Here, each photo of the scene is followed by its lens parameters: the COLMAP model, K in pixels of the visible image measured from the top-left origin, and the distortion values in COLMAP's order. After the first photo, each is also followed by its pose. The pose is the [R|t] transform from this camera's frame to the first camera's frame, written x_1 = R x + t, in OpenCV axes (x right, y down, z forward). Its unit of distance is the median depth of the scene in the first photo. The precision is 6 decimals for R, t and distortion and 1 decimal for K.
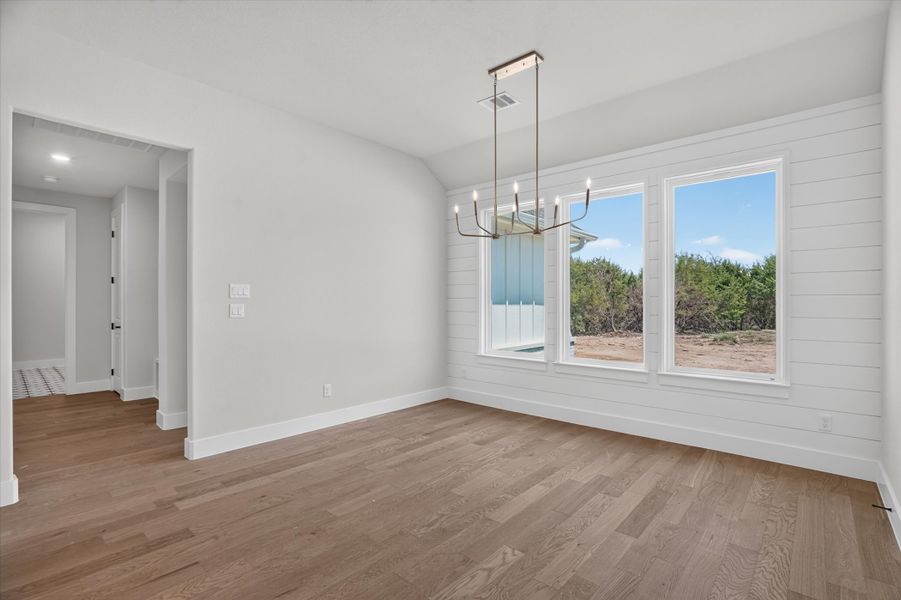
lens RADIAL K [[420.9, 0, 463.2], [0, 420.9, 303.5], [0, 0, 1]] dist [-0.042846, 0.014983]
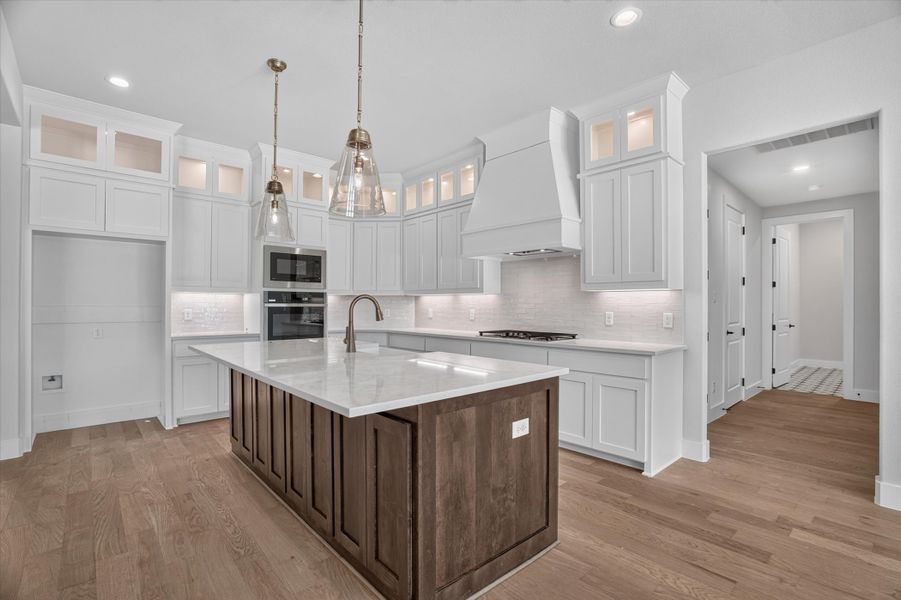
lens RADIAL K [[420.9, 0, 447.4], [0, 420.9, 303.6], [0, 0, 1]] dist [-0.042846, 0.014983]
pose [[-0.131610, -0.003204, -0.991296, 0.185802], [-0.005036, 0.999984, -0.002564, 0.000391], [0.991289, 0.004654, -0.131624, 0.236597]]
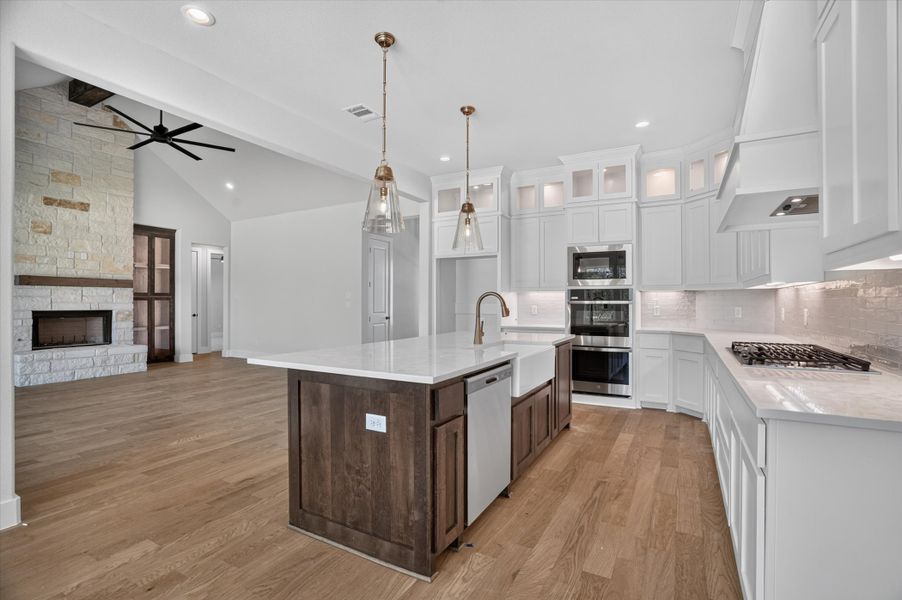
lens RADIAL K [[421.4, 0, 457.9], [0, 421.4, 301.5], [0, 0, 1]] dist [-0.042846, 0.014983]
pose [[-0.978248, -0.001047, -0.207435, -0.335866], [-0.001333, 0.999998, 0.001237, 0.000976], [0.207433, 0.001486, -0.978248, 0.795269]]
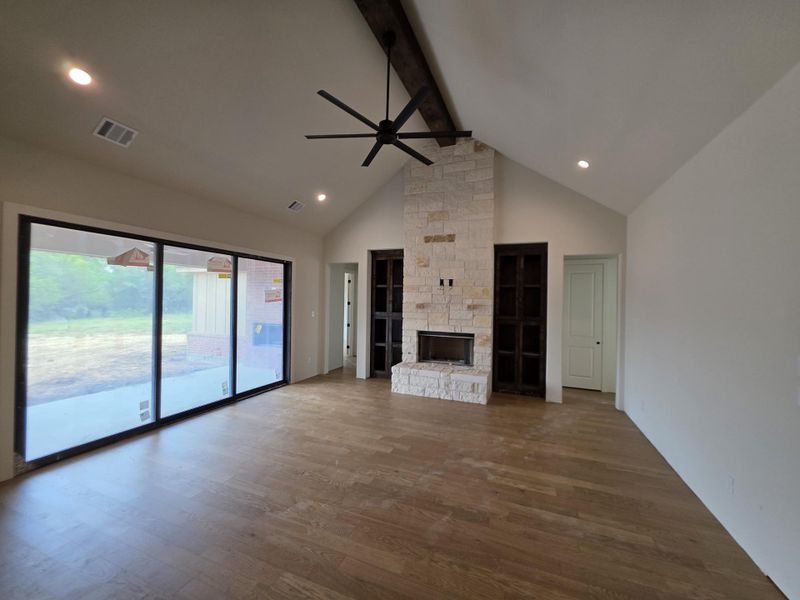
lens RADIAL K [[320.5, 0, 399.1], [0, 320.5, 299.1], [0, 0, 1]] dist [0.009754, -0.001969]
pose [[-0.309526, -0.003948, 0.950883, -0.495634], [-0.014091, 0.999901, -0.000435, -0.113332], [-0.950787, -0.013534, -0.309551, -0.614272]]
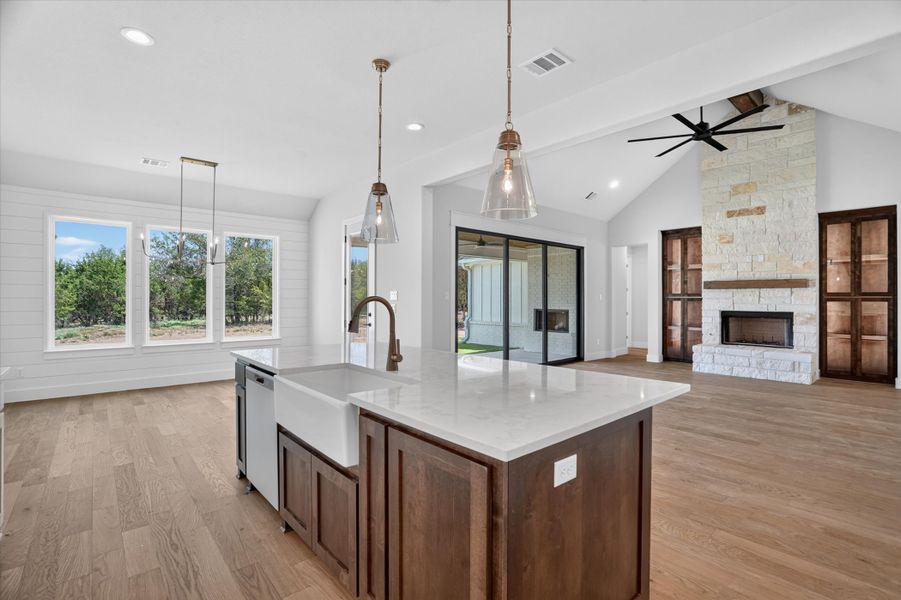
lens RADIAL K [[420.9, 0, 451.2], [0, 420.9, 297.8], [0, 0, 1]] dist [-0.042846, 0.014983]
pose [[0.143261, 0.003107, 0.989680, -1.141178], [0.000840, 0.999994, -0.003260, -0.012450], [-0.989685, 0.001298, 0.143258, -0.211441]]
